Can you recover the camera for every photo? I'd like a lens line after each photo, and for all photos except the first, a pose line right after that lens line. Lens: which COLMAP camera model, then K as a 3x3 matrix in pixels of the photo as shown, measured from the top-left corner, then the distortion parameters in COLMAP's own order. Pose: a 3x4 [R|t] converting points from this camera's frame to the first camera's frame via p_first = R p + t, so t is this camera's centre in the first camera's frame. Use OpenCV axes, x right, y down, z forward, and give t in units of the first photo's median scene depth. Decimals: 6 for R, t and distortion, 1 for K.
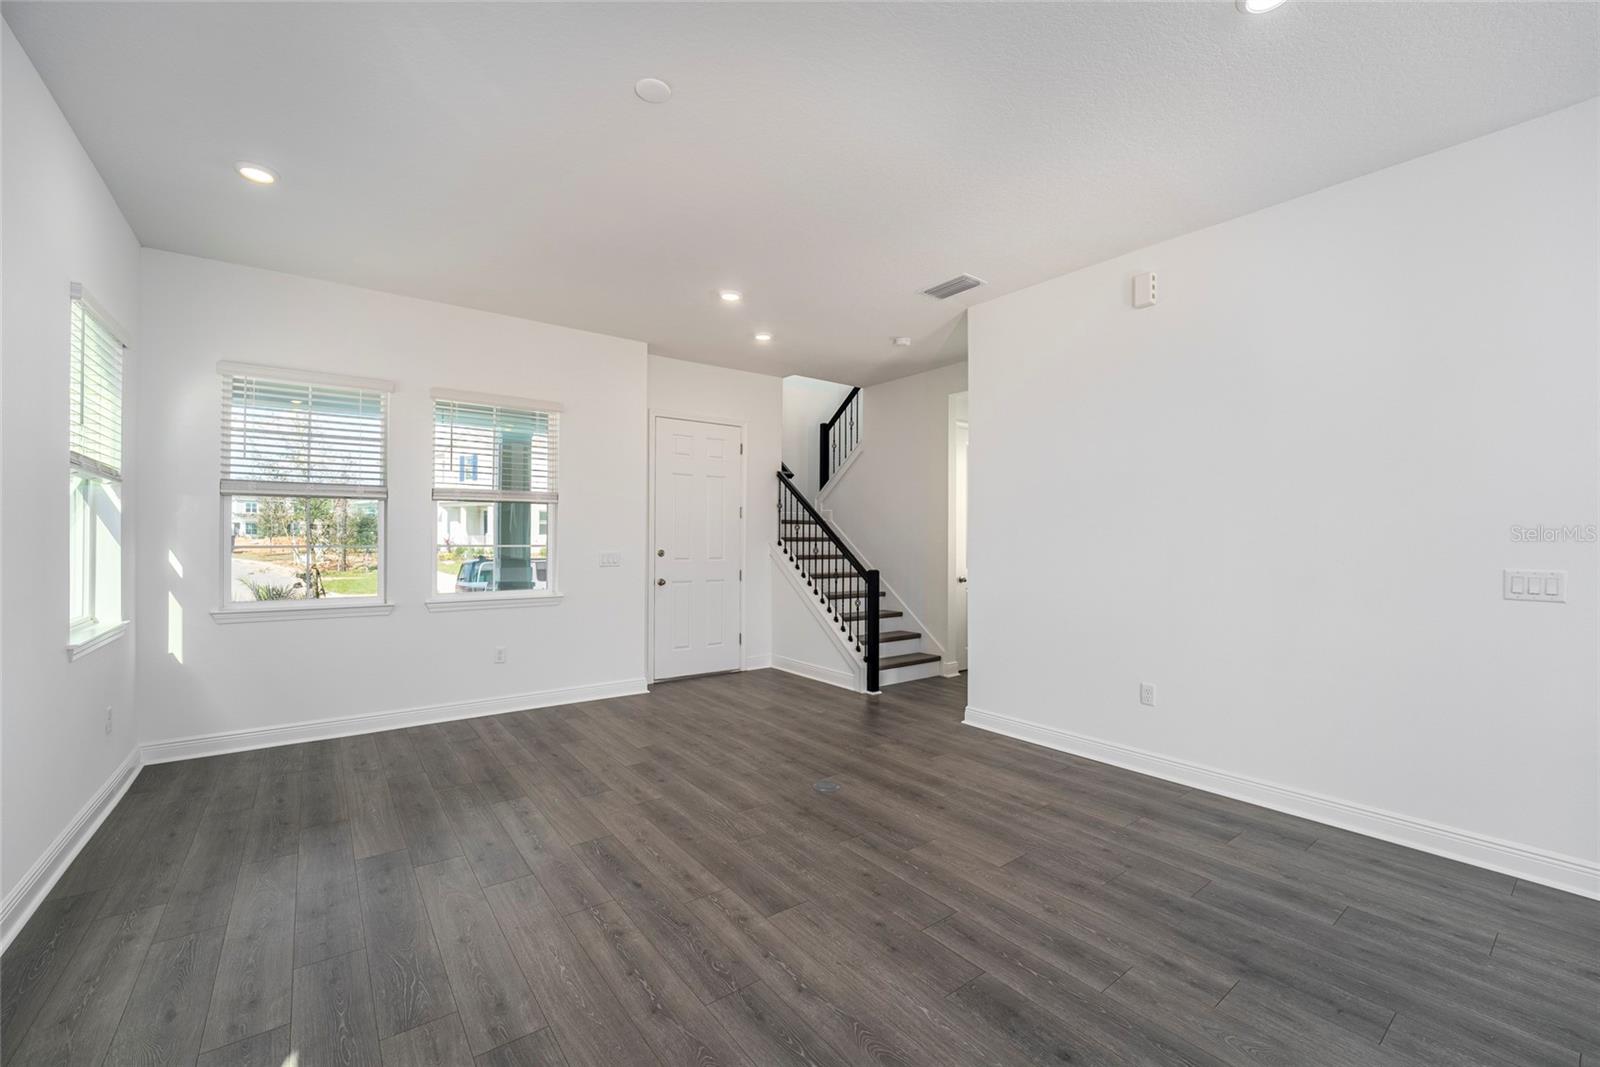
lens RADIAL K [[652.2, 0, 797.5], [0, 652.2, 537.8], [0, 0, 1]] dist [-0.017947, -0.000206]
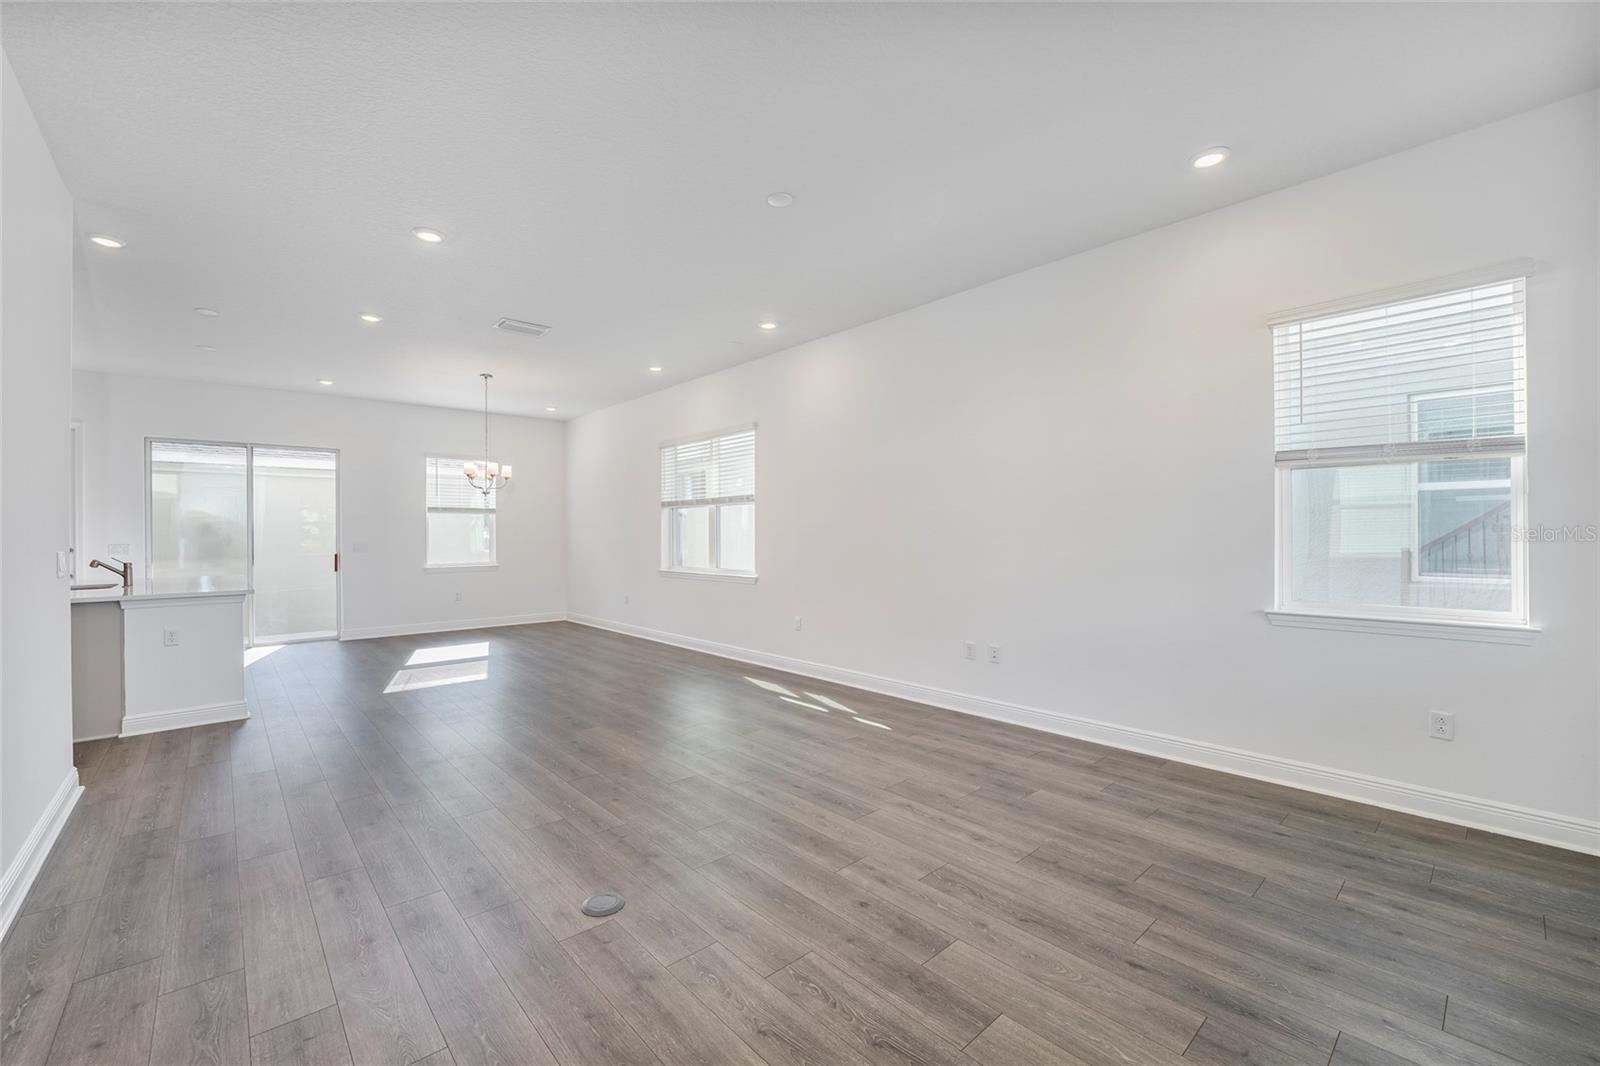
lens RADIAL K [[652.2, 0, 797.5], [0, 652.2, 537.3], [0, 0, 1]] dist [-0.017947, -0.000206]
pose [[-0.995391, 0.003367, -0.095839, -0.093997], [0.002981, 0.999987, 0.004162, 0.015116], [0.095852, 0.003857, -0.995388, 1.773440]]
